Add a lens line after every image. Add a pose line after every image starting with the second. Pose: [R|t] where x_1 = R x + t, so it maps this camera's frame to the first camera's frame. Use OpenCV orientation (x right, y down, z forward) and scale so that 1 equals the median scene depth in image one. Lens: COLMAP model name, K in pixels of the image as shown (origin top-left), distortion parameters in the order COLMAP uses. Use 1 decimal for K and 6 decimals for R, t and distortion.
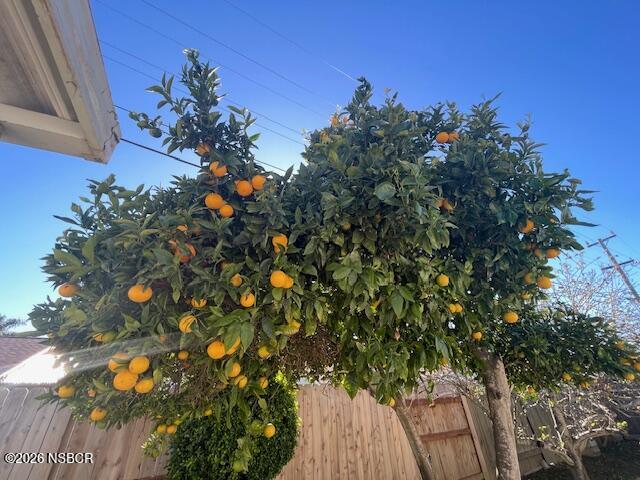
lens RADIAL K [[259.8, 0, 318.6], [0, 259.8, 237.9], [0, 0, 1]] dist [-0.000009, -0.000023]
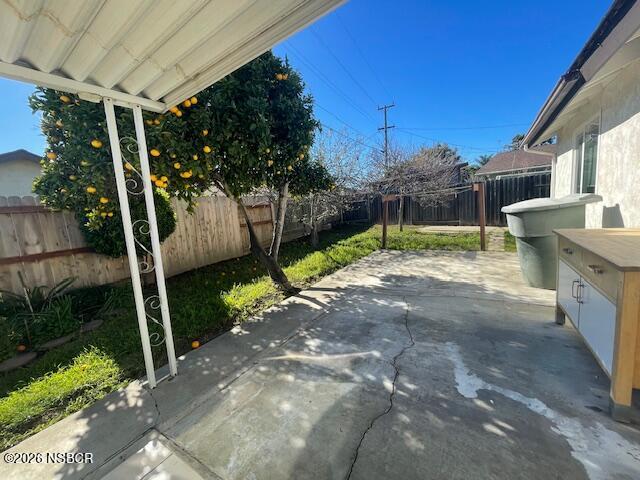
lens RADIAL K [[259.8, 0, 318.6], [0, 259.8, 237.9], [0, 0, 1]] dist [-0.000009, -0.000023]
pose [[0.820605, -0.092978, 0.563881, -0.327931], [-0.263929, 0.813499, 0.518229, -0.318622], [-0.506901, -0.574086, 0.643022, -0.723742]]
